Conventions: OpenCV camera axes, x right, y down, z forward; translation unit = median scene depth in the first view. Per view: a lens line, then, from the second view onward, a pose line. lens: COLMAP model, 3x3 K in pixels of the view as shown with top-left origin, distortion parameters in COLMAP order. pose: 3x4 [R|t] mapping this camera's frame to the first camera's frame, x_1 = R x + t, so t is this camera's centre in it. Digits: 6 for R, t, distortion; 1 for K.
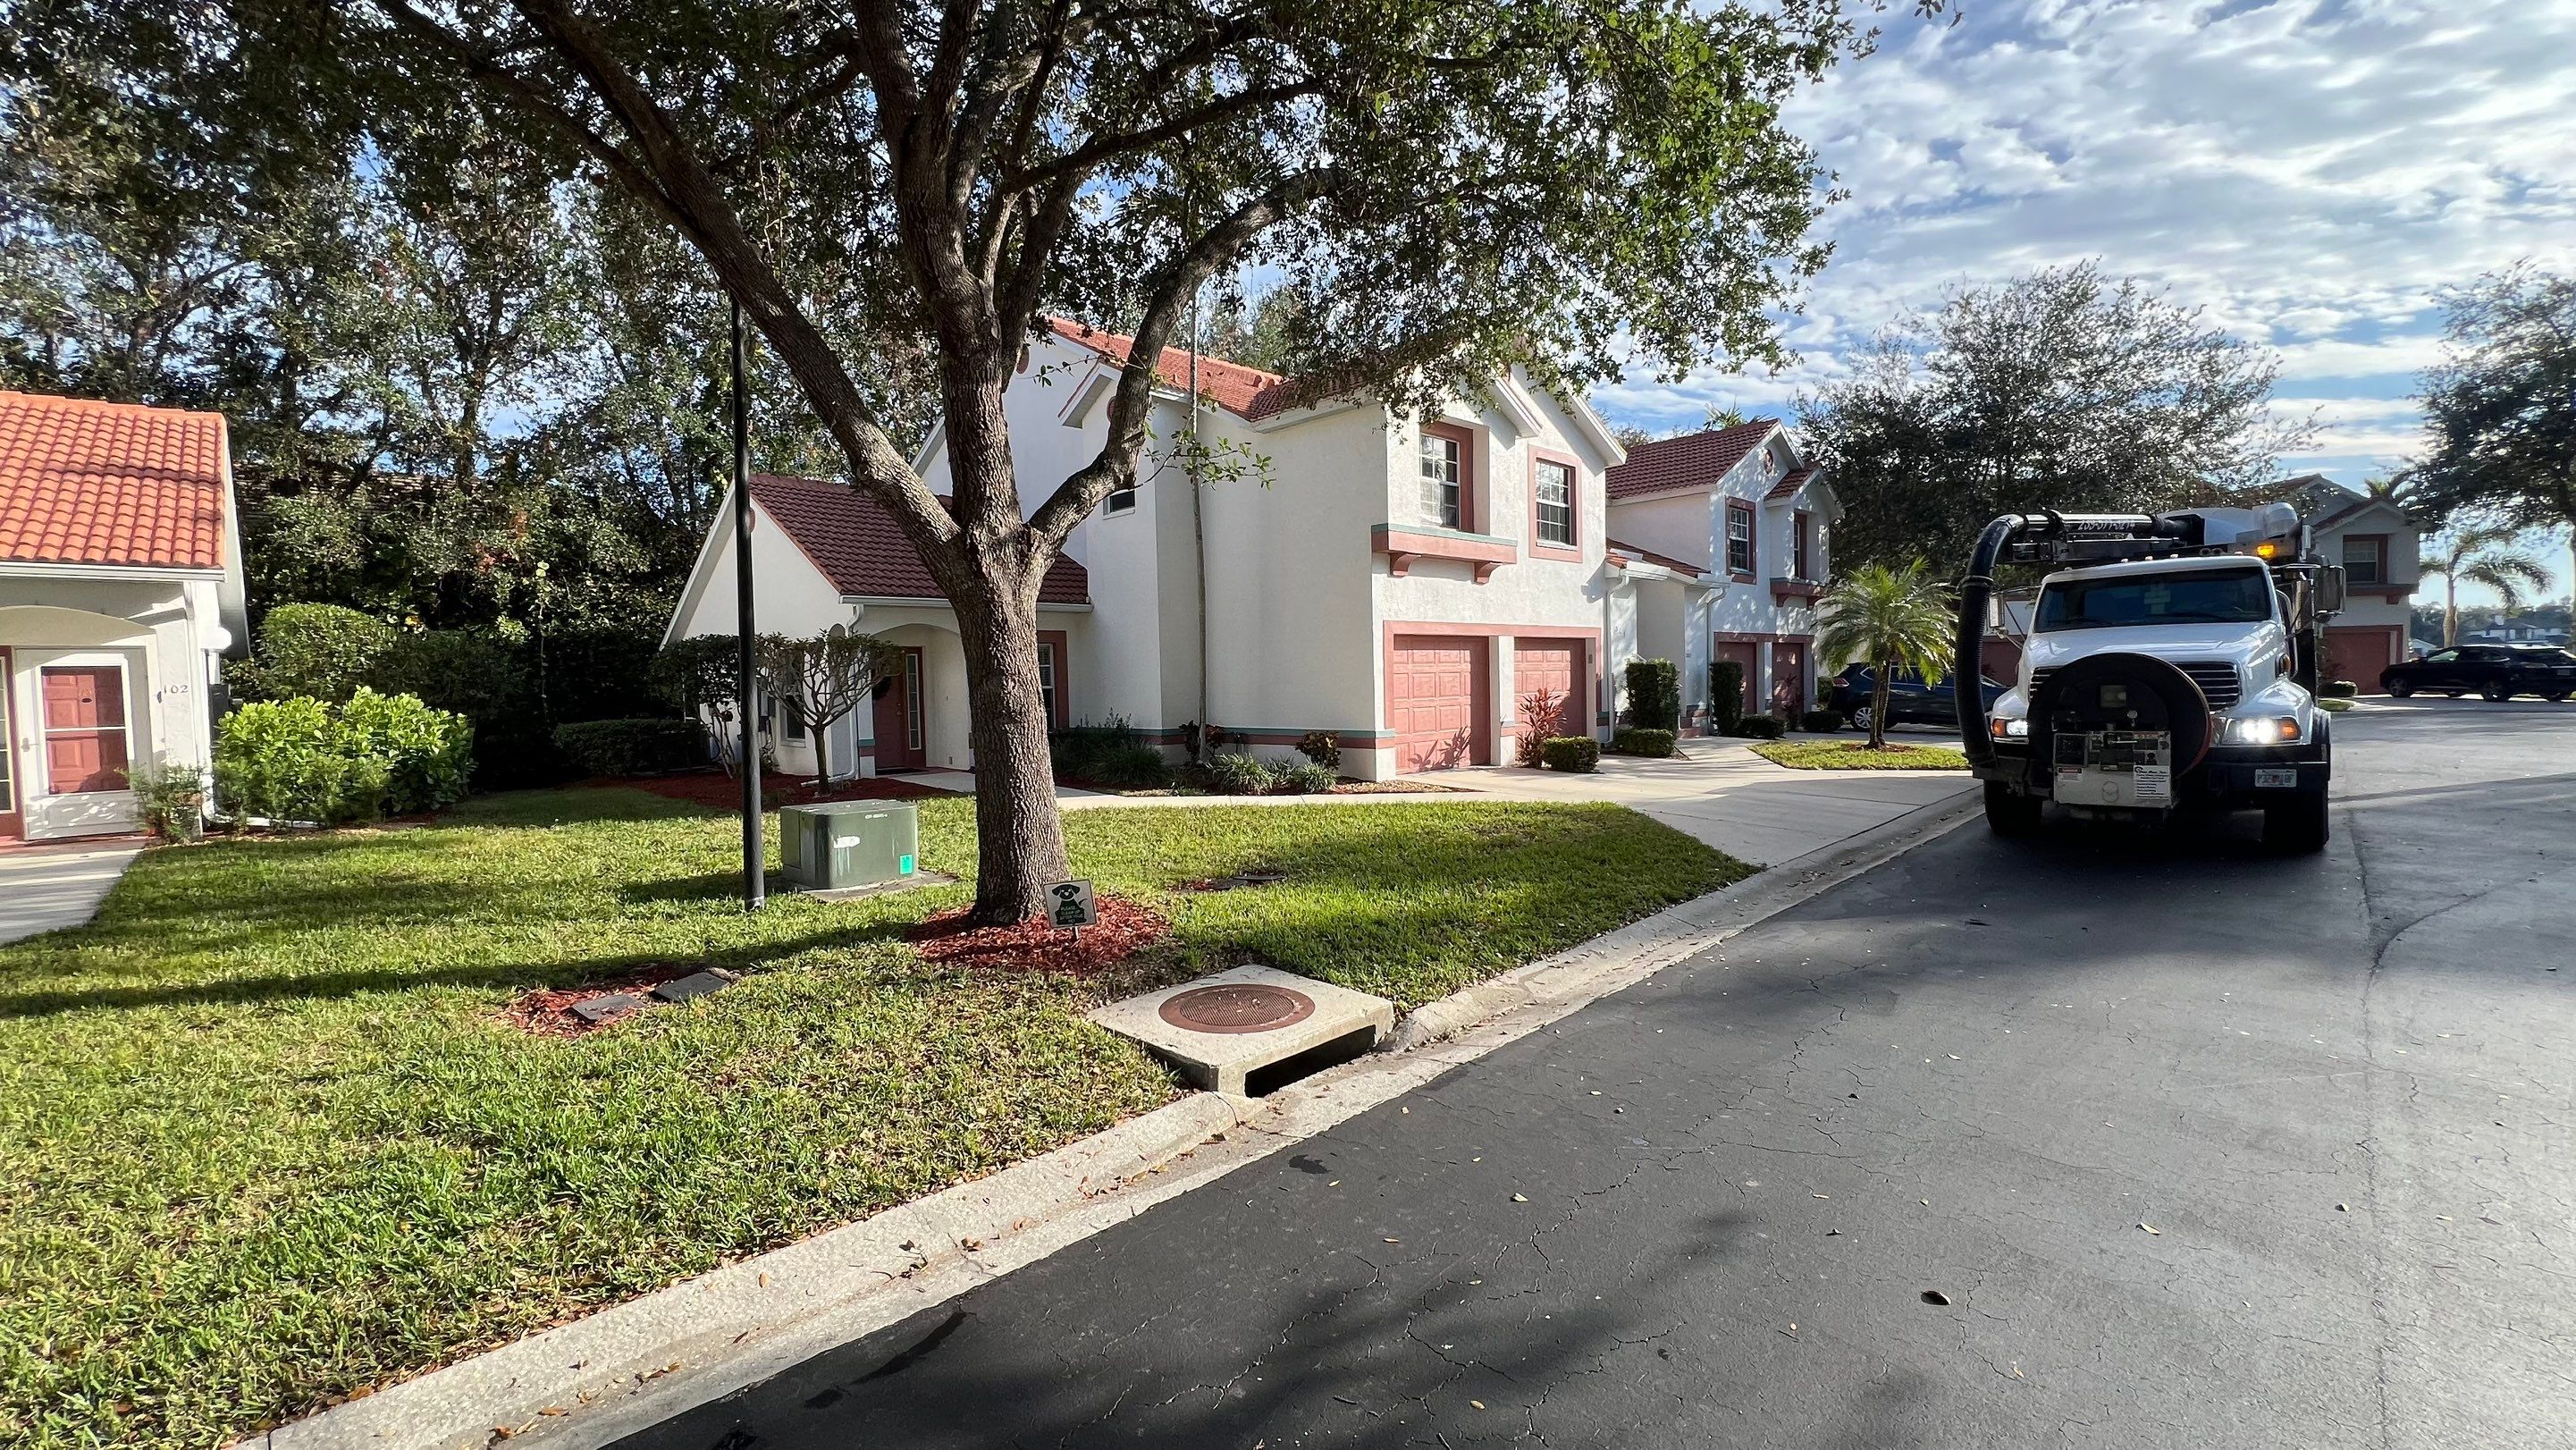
lens RADIAL K [[1010.2, 0, 1286.2], [0, 1010.2, 739.9], [0, 0, 1]] dist [-0.003453, 0.000634]
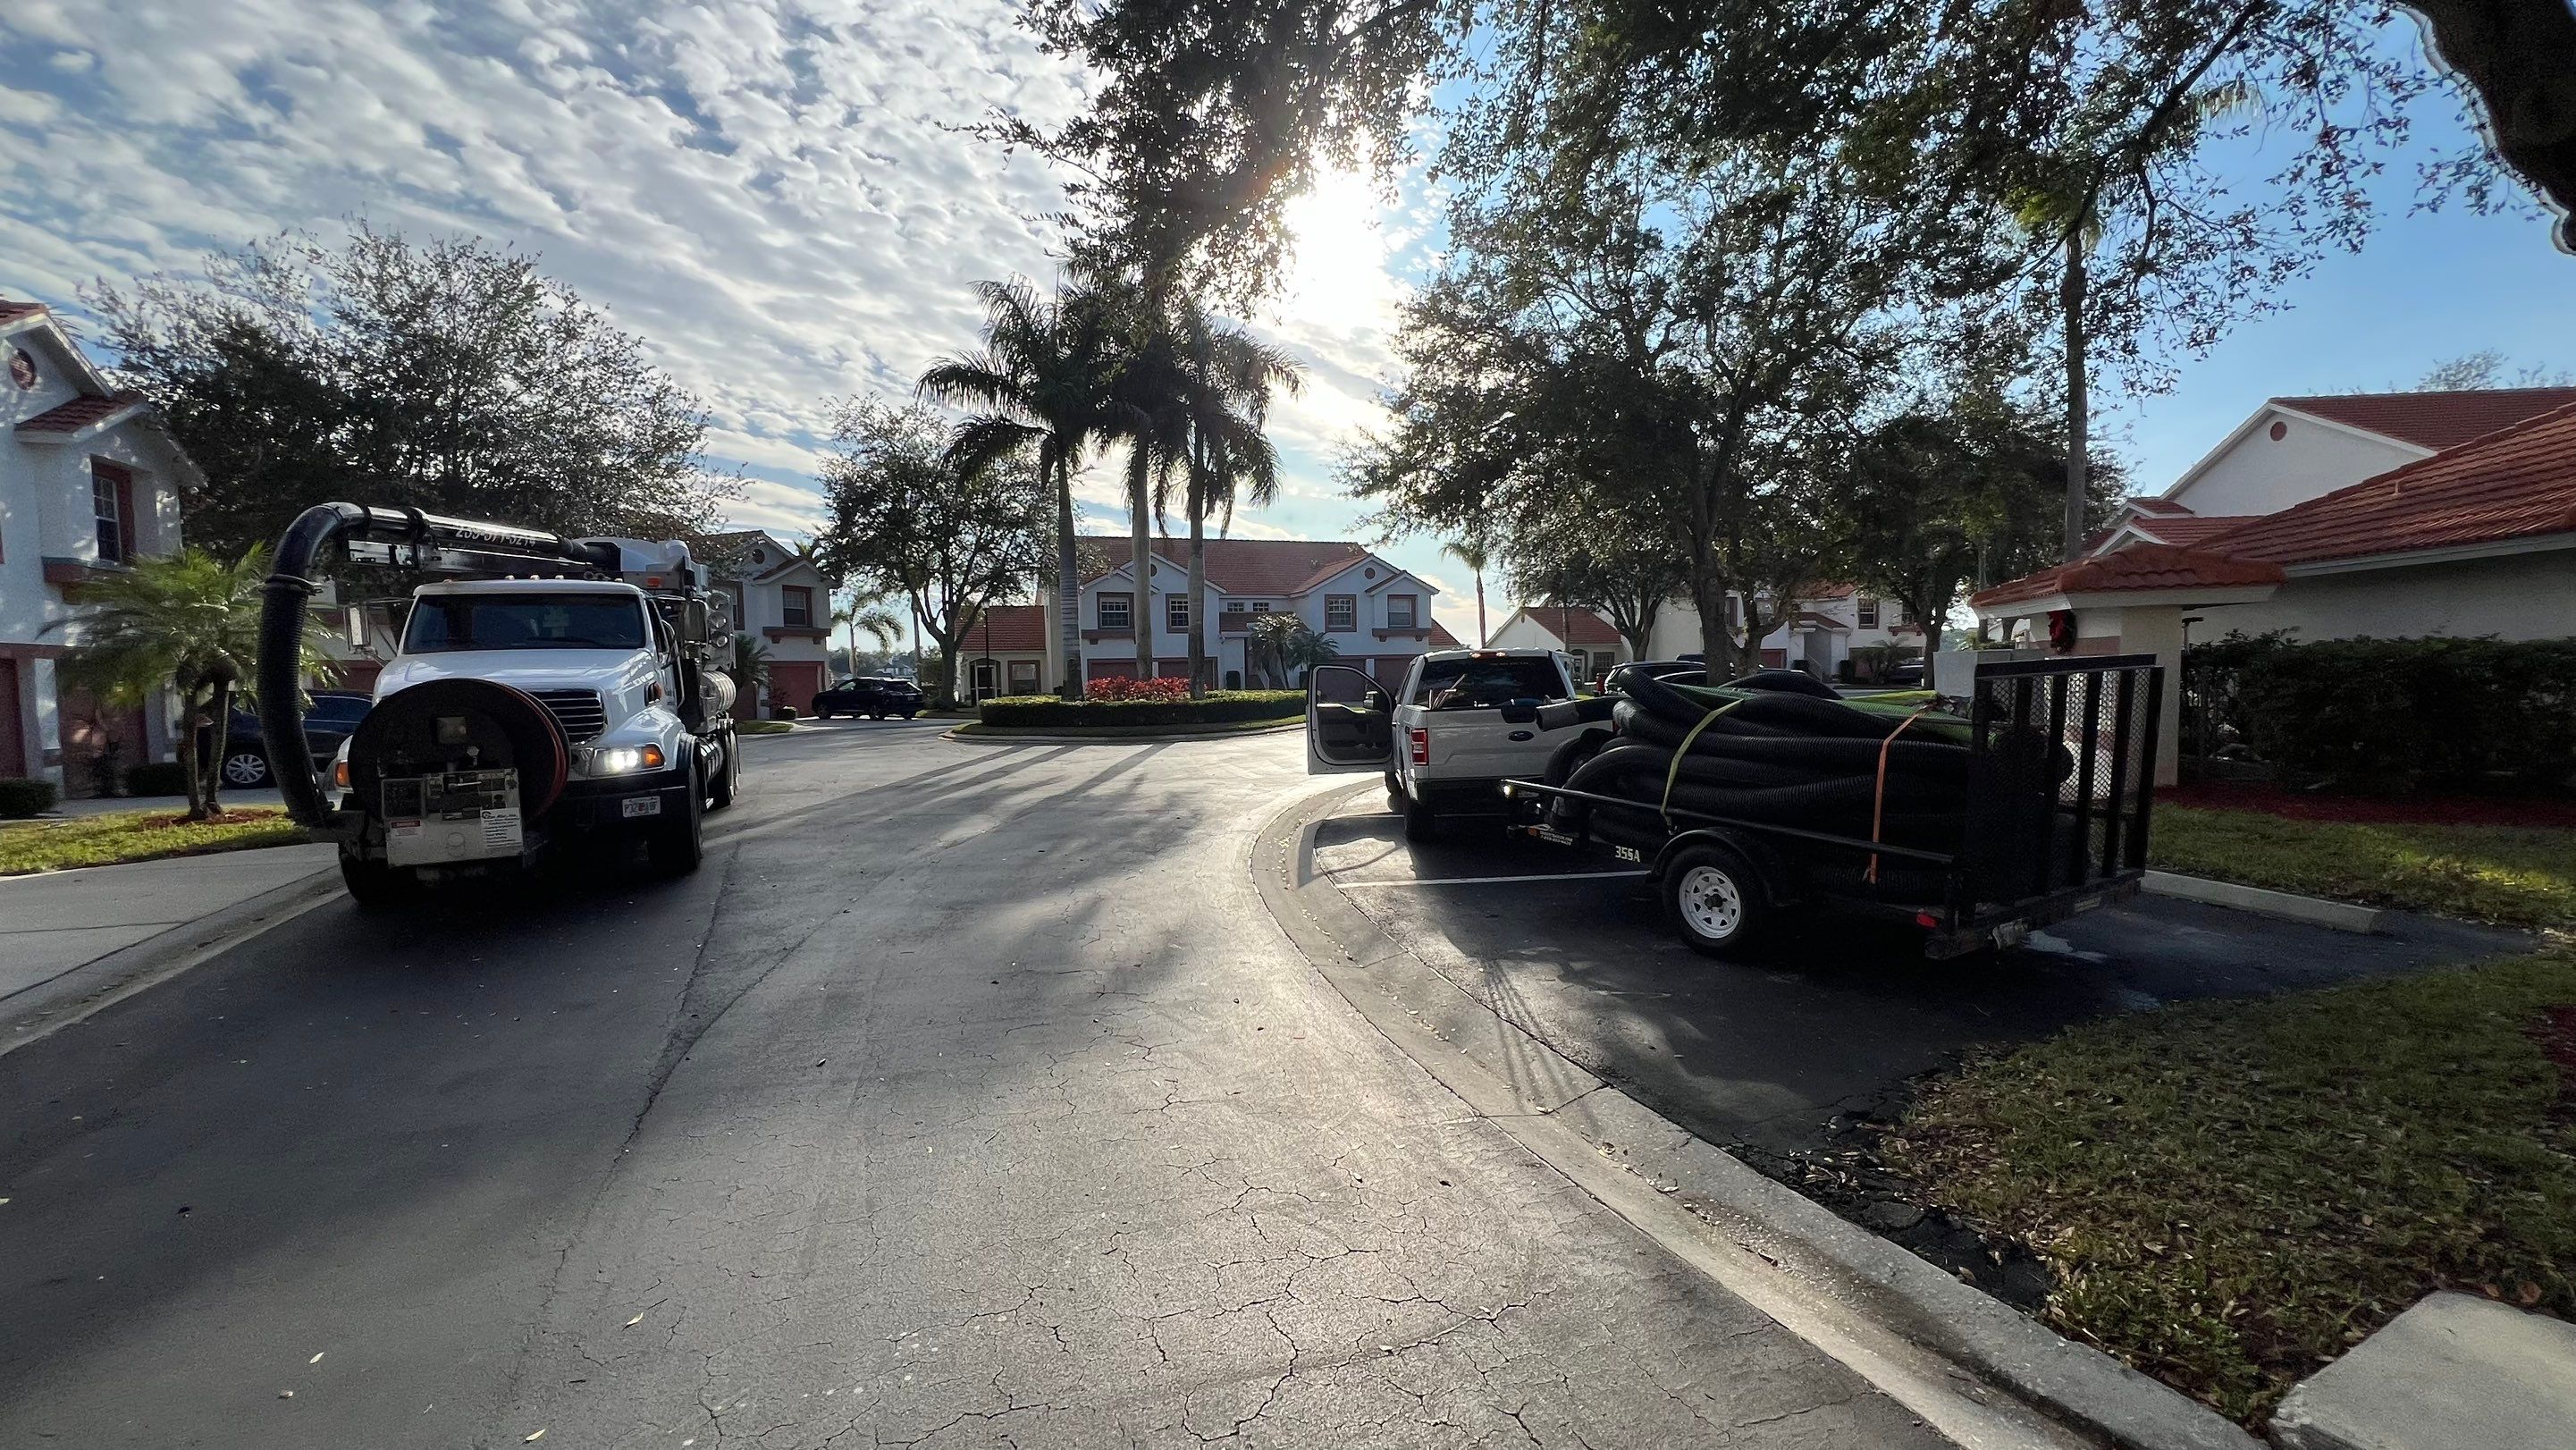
lens RADIAL K [[1010.2, 0, 1290.2], [0, 1010.2, 734.6], [0, 0, 1]] dist [-0.003453, 0.000634]
pose [[0.317816, -0.043015, 0.947176, 0.182922], [0.075107, 0.996973, 0.020075, -0.003018], [-0.945173, 0.064759, 0.320085, 0.059629]]
